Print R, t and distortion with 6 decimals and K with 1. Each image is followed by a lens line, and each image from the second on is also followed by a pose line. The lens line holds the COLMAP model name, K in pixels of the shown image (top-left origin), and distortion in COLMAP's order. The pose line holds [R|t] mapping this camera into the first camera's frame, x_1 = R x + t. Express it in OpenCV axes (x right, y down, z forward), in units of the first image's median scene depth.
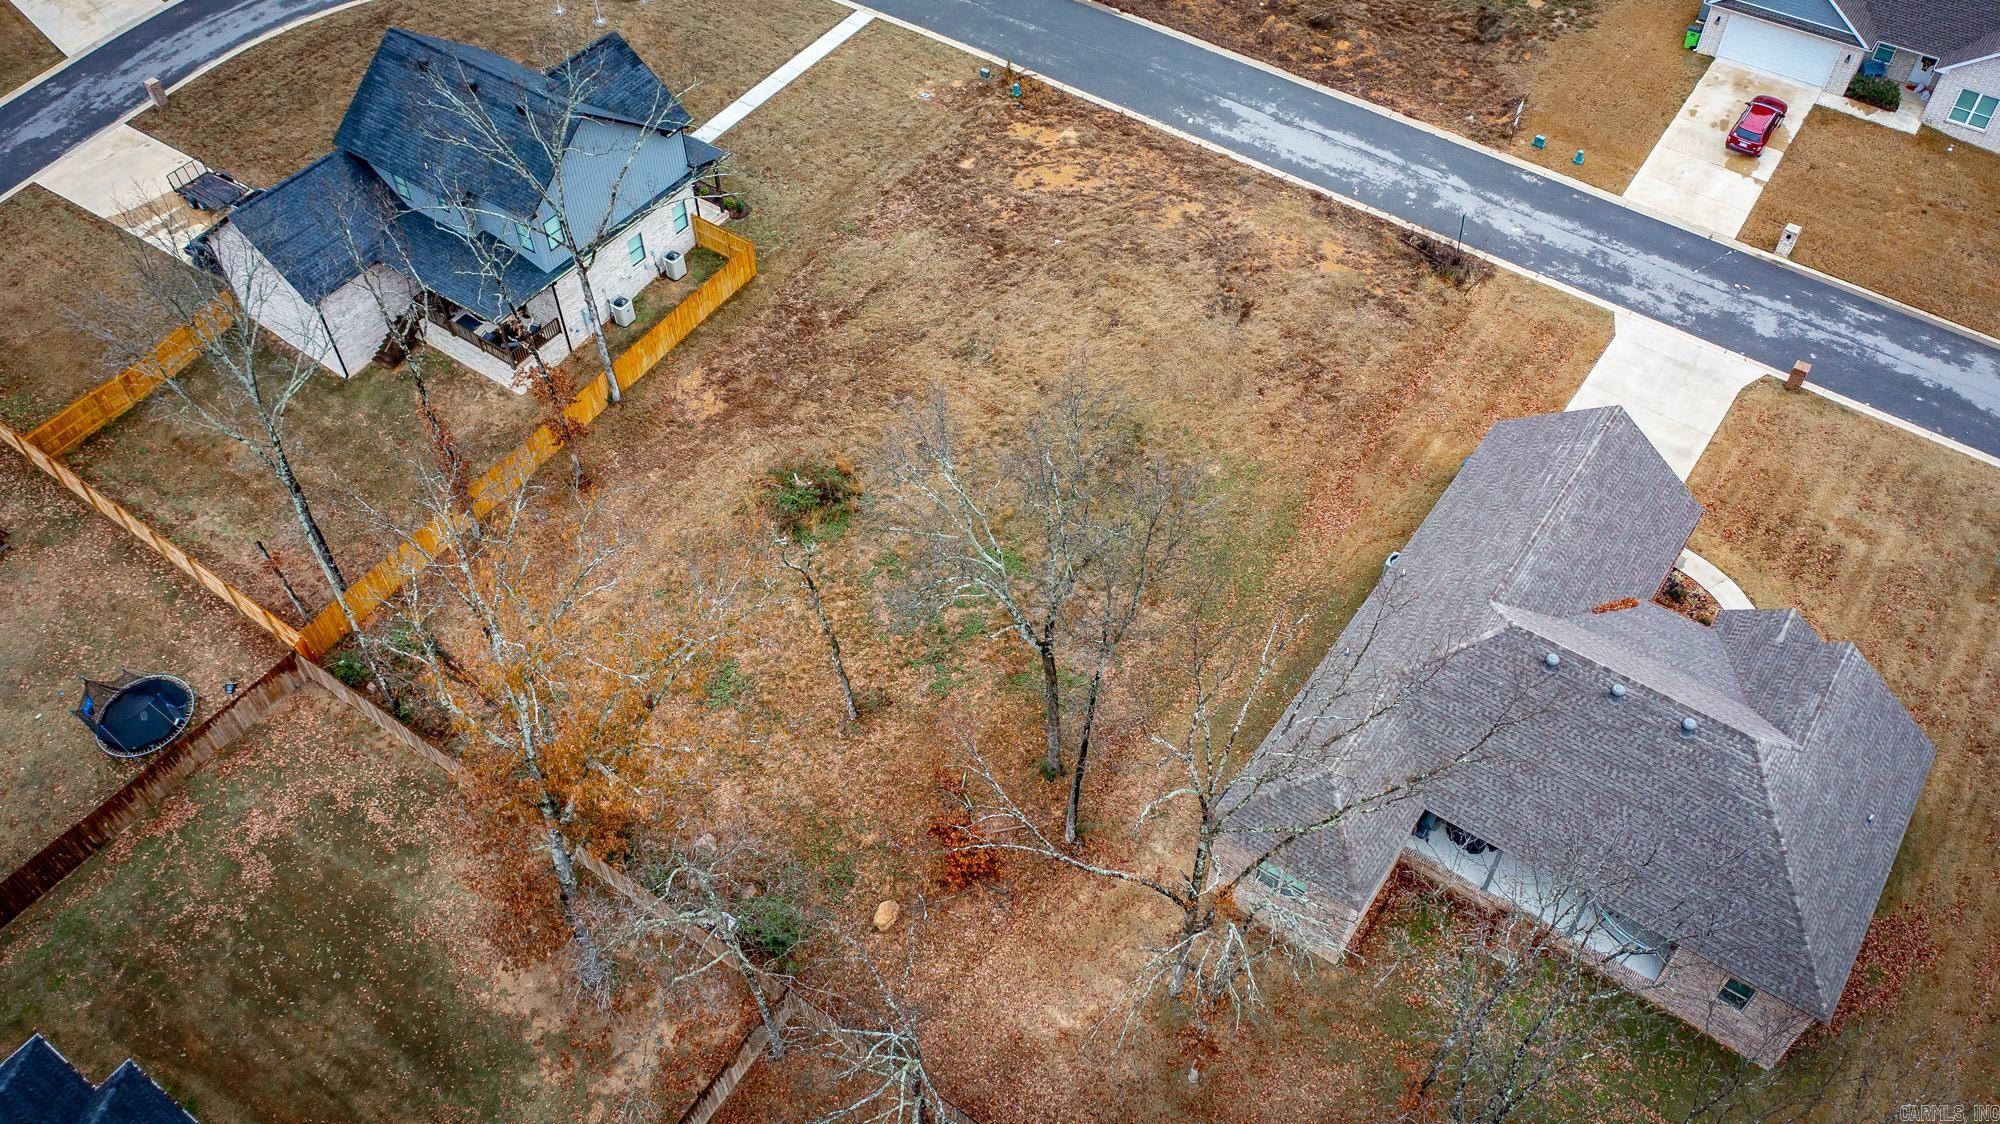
lens RADIAL K [[1584.2, 0, 995.5], [0, 1584.2, 561.4], [0, 0, 1]] dist [-0.014452, 0.007825]
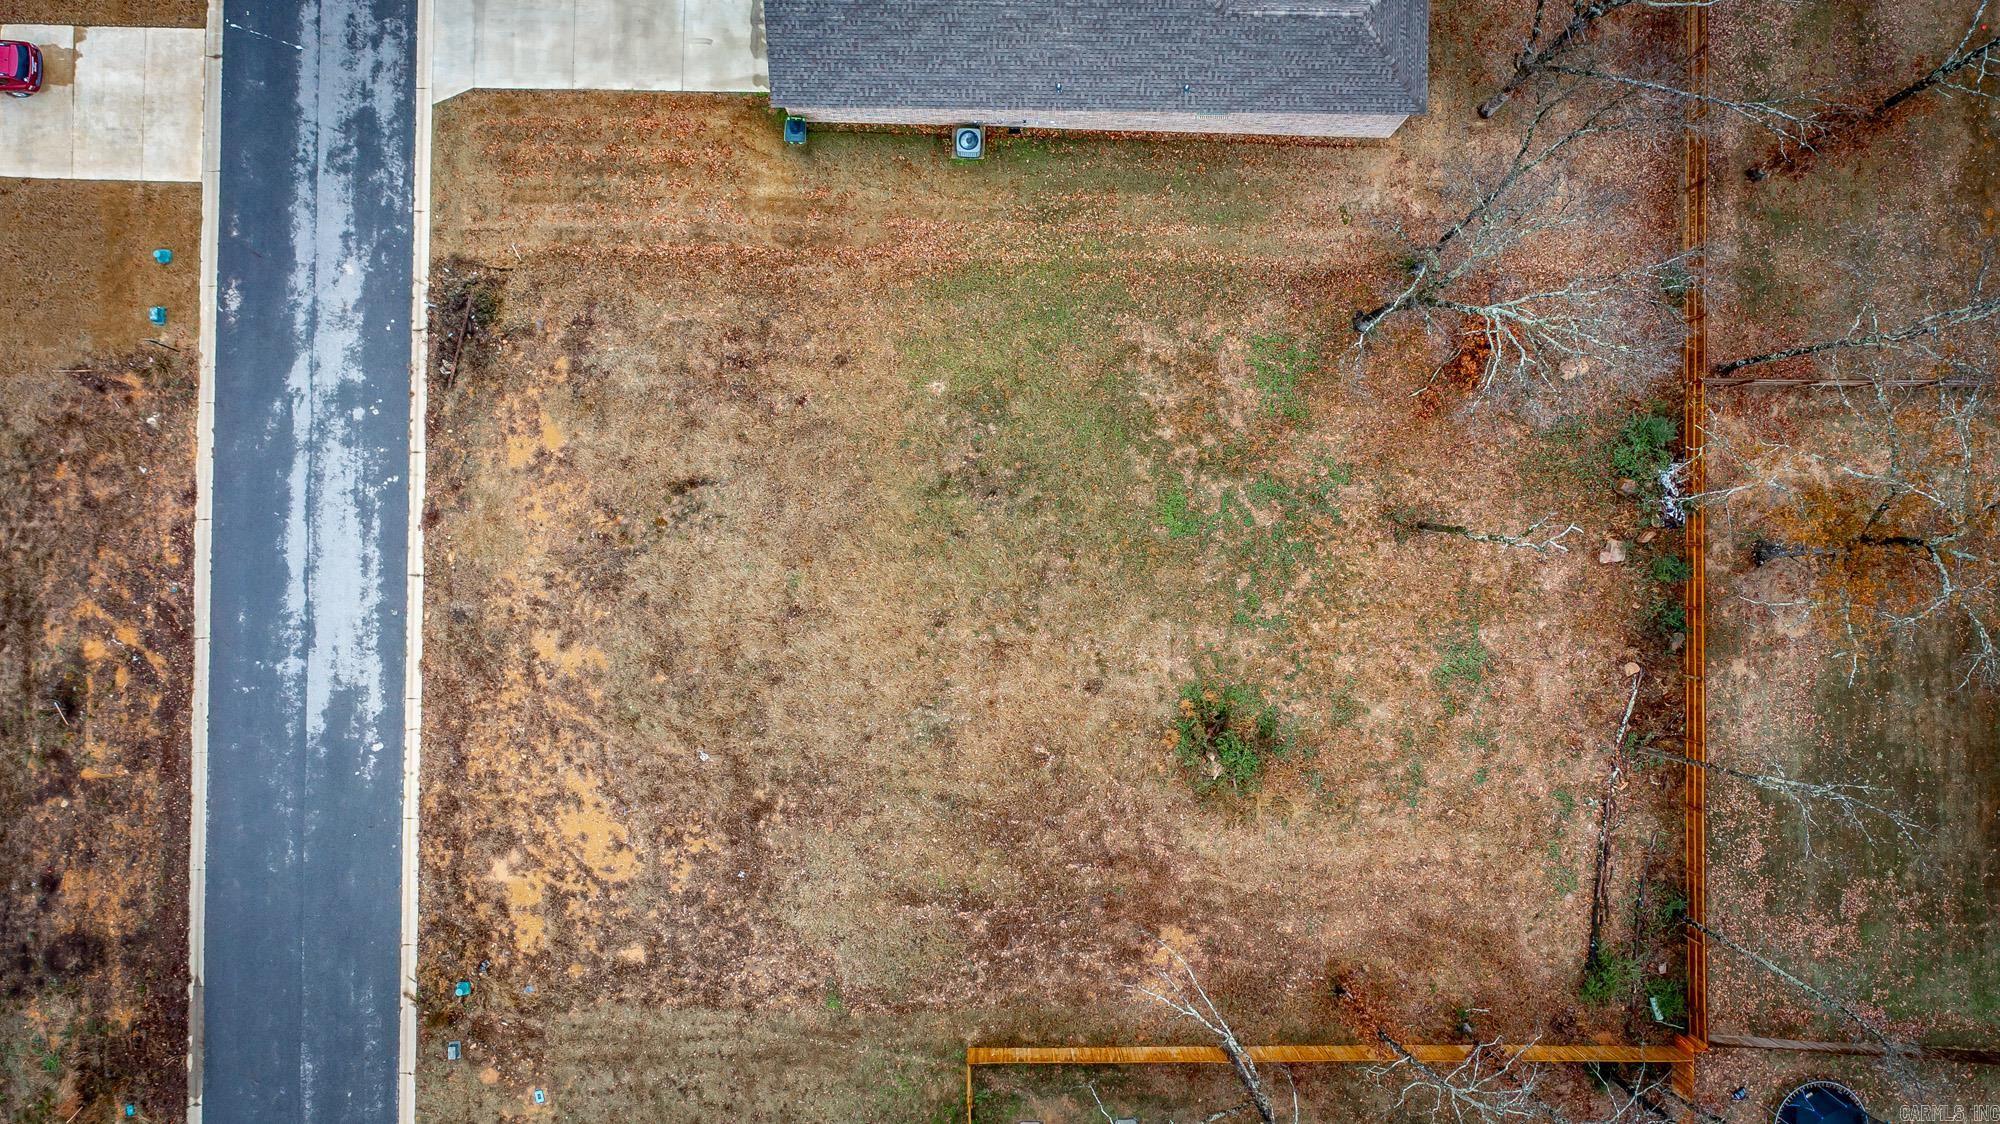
lens RADIAL K [[1645.4, 0, 990.3], [0, 1645.4, 566.2], [0, 0, 1]] dist [-0.012485, 0.006268]
pose [[-0.573888, -0.818803, 0.014650, 0.022312], [0.625239, -0.426527, 0.653568, -0.559330], [-0.528895, 0.384234, 0.756726, 0.276889]]
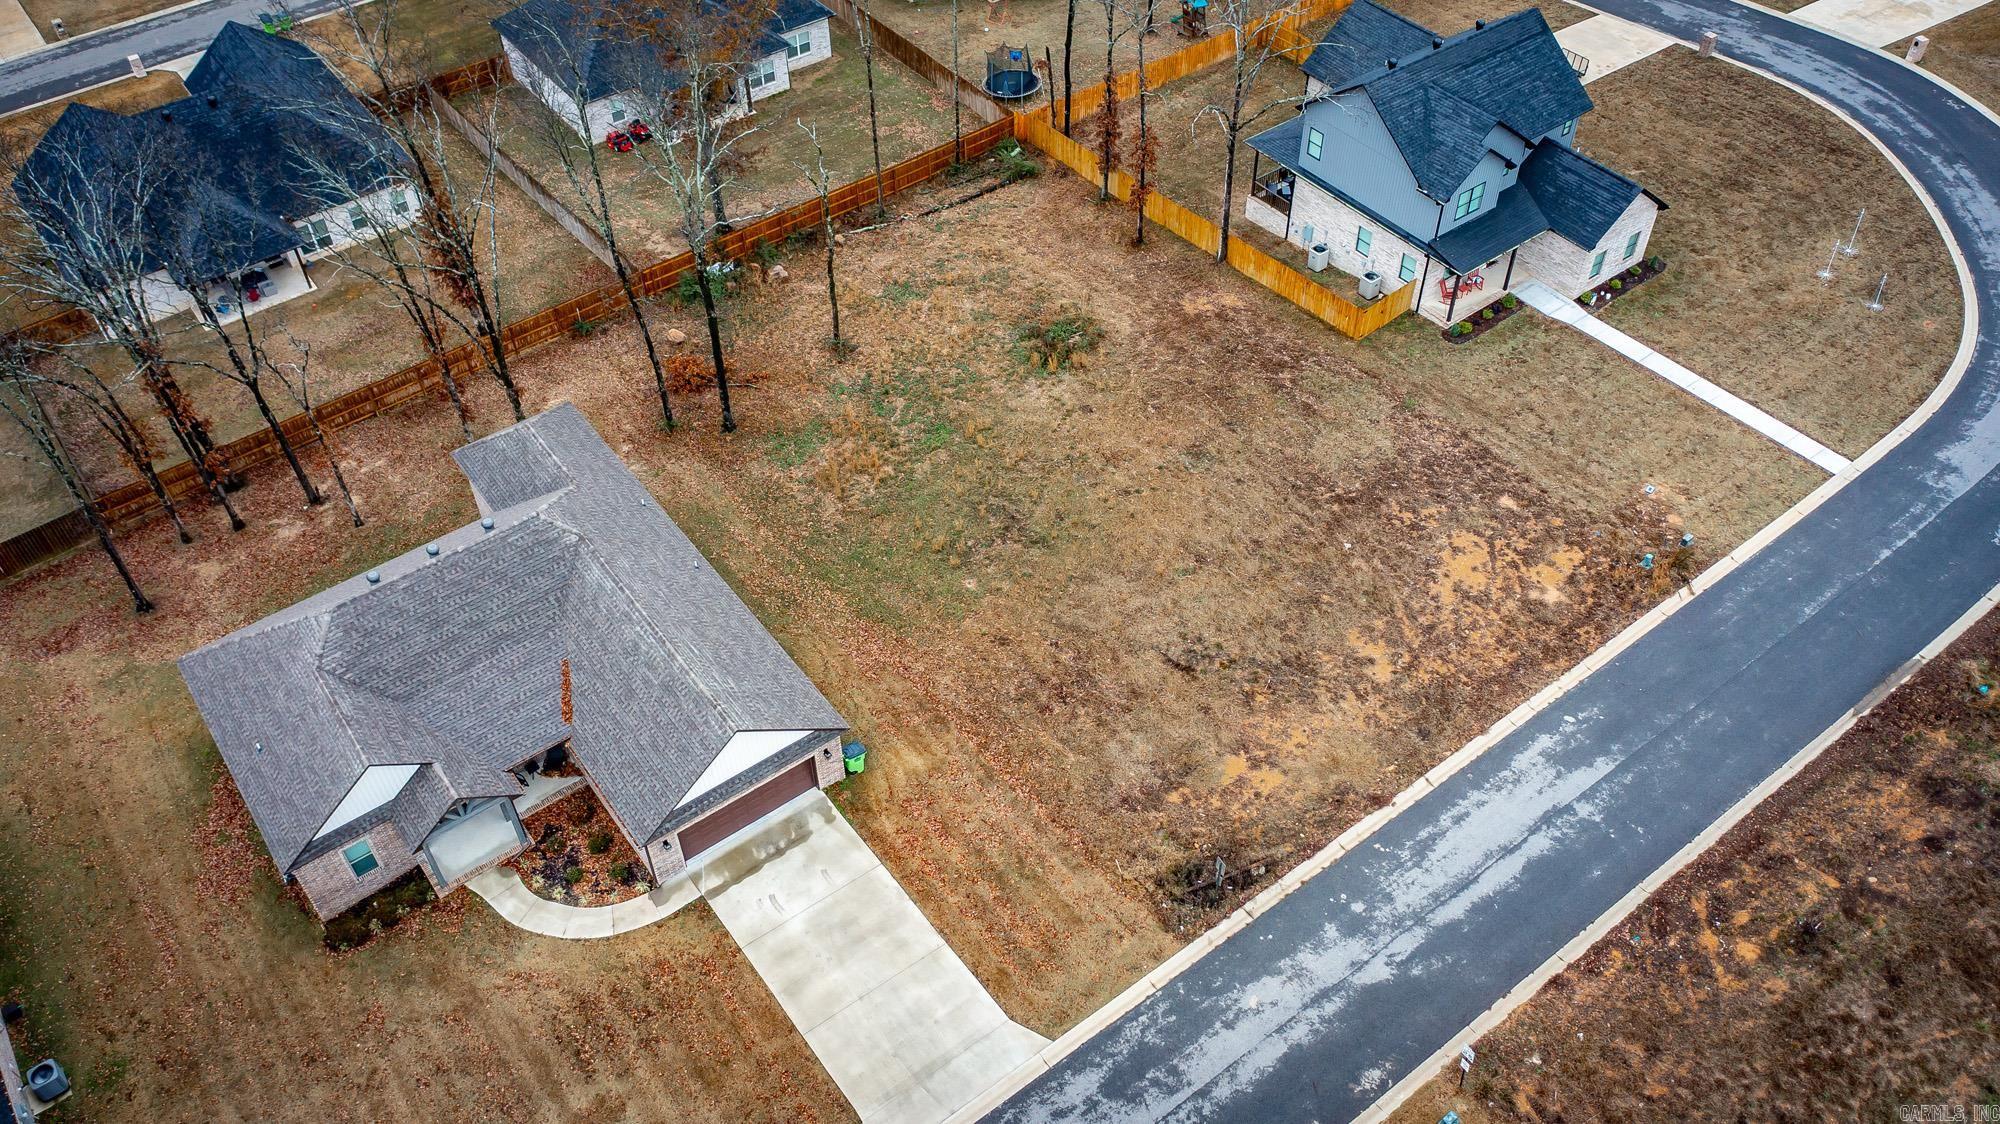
lens RADIAL K [[1578.7, 0, 993.8], [0, 1578.7, 571.1], [0, 0, 1]] dist [-0.016211, 0.010971]
pose [[-0.305748, 0.703187, -0.641908, 0.632475], [-0.705069, 0.285852, 0.648973, -0.591342], [0.639840, 0.651012, 0.408397, 0.495835]]
